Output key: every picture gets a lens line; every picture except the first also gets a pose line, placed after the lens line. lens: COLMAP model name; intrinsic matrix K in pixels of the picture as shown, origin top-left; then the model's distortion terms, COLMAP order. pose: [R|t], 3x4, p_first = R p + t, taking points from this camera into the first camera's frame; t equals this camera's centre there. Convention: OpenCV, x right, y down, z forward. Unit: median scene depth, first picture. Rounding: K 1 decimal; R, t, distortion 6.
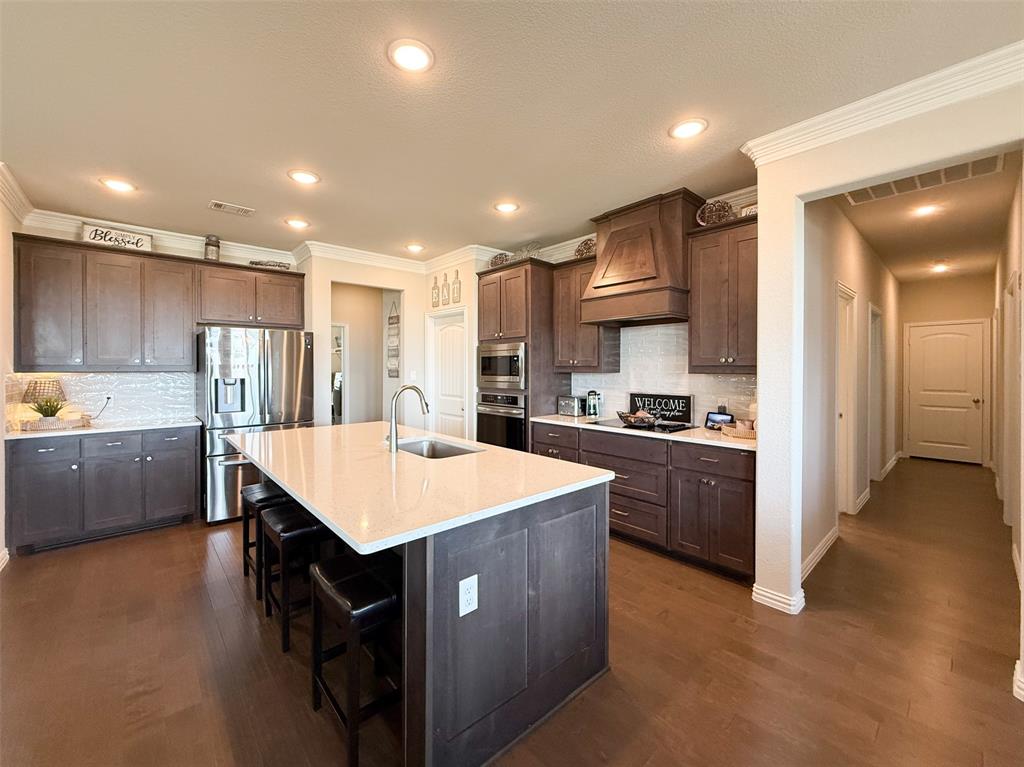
lens RADIAL K [[420.3, 0, 500.8], [0, 420.3, 367.4], [0, 0, 1]] dist [-0.001793, -0.000785]
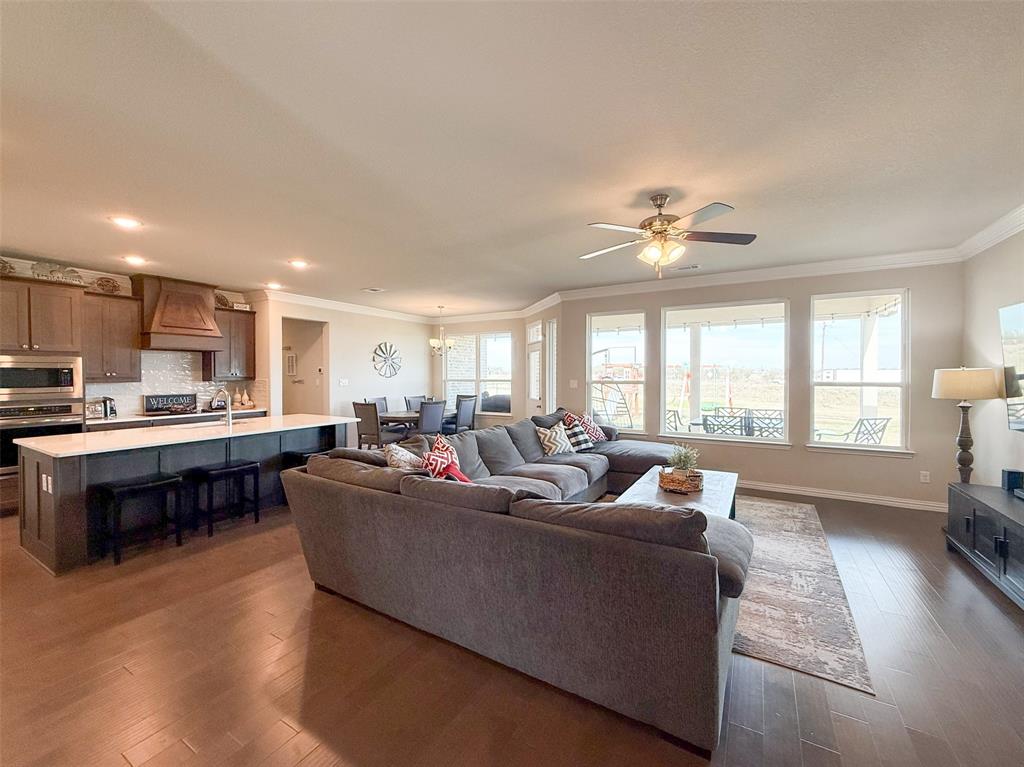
lens RADIAL K [[420.3, 0, 518.1], [0, 420.3, 377.7], [0, 0, 1]] dist [-0.001793, -0.000785]
pose [[-0.315091, -0.009683, 0.949012, -1.329801], [-0.002334, 0.999953, 0.009428, -0.016238], [-0.949059, 0.000756, -0.315098, 0.212820]]
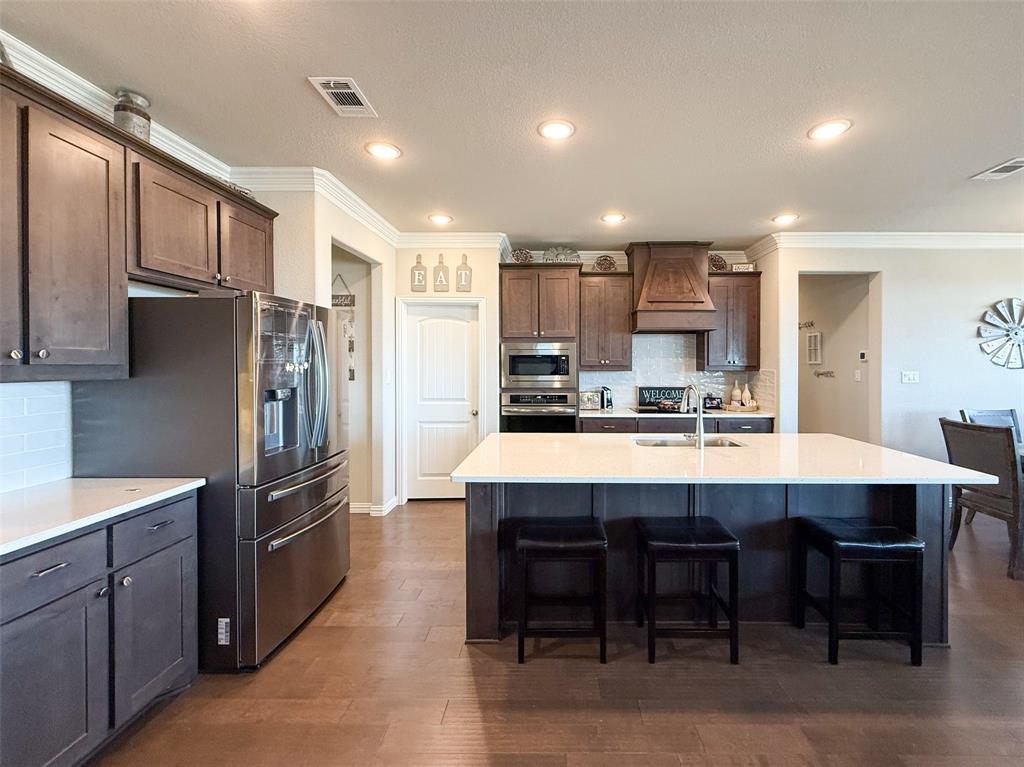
lens RADIAL K [[420.3, 0, 560.5], [0, 420.3, 367.6], [0, 0, 1]] dist [-0.001793, -0.000785]
pose [[0.662128, -0.007135, 0.749357, -0.710093], [-0.003120, 0.999920, 0.012278, -0.010102], [-0.749384, -0.010468, 0.662052, 0.312712]]
